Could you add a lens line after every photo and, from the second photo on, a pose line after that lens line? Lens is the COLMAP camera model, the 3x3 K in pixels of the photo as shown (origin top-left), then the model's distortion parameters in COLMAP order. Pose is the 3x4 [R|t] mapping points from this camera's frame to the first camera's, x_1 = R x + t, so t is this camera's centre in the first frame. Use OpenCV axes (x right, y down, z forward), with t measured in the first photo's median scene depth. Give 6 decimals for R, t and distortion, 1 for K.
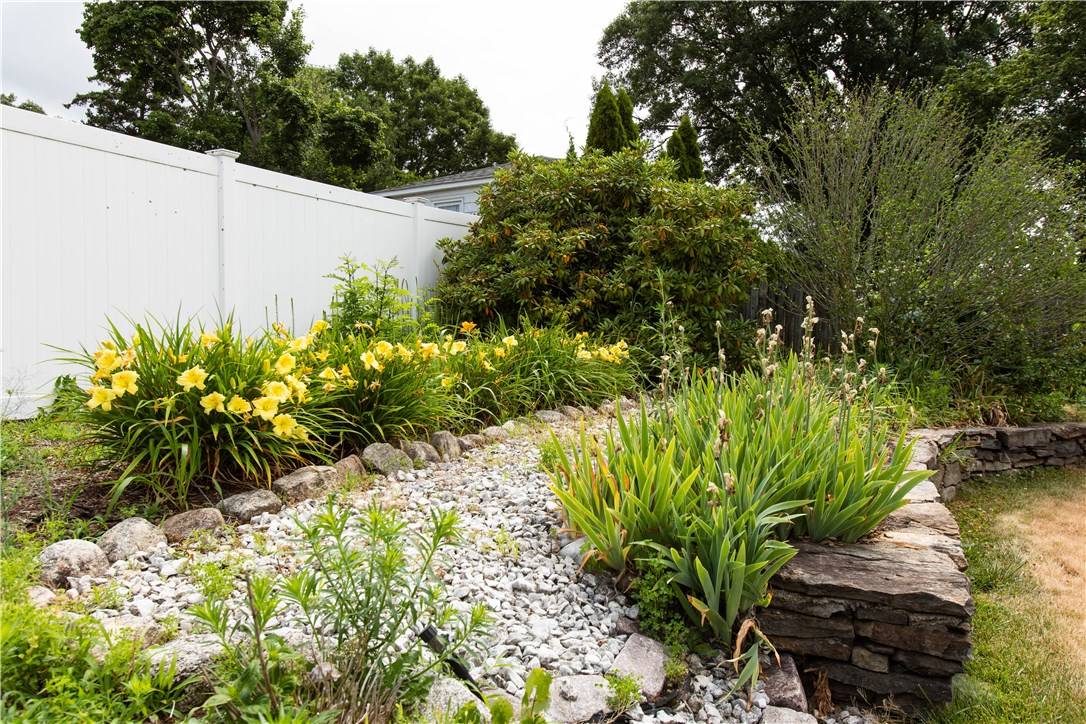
lens RADIAL K [[849.8, 0, 543.9], [0, 849.8, 362.6], [0, 0, 1]] dist [0.003741, -0.001450]
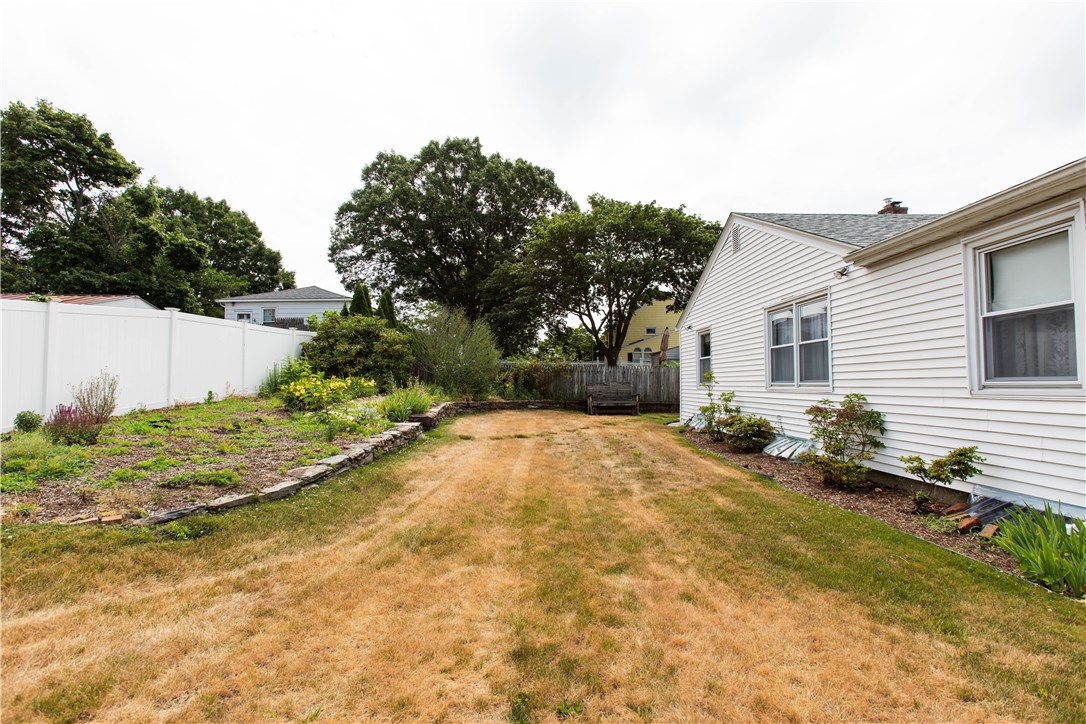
lens RADIAL K [[494.5, 0, 542.1], [0, 494.5, 363.7], [0, 0, 1]] dist [-0.009848, 0.009049]
pose [[0.882964, 0.020012, 0.469015, -0.055228], [-0.002905, 0.999305, -0.037169, -0.003957], [-0.469432, 0.031456, 0.882408, -0.252582]]
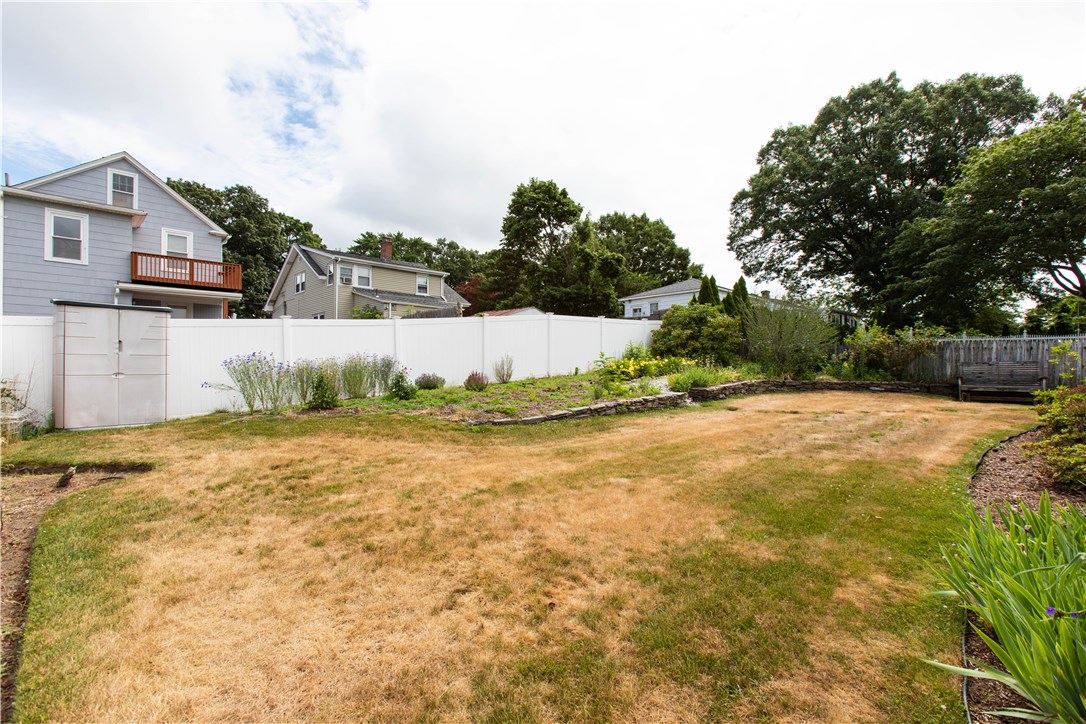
lens RADIAL K [[494.5, 0, 550.0], [0, 494.5, 359.6], [0, 0, 1]] dist [-0.009848, 0.009049]
pose [[0.949863, 0.000803, -0.312666, 0.036037], [-0.003987, 0.999947, -0.009542, 0.000142], [0.312642, 0.010310, 0.949815, -0.325900]]
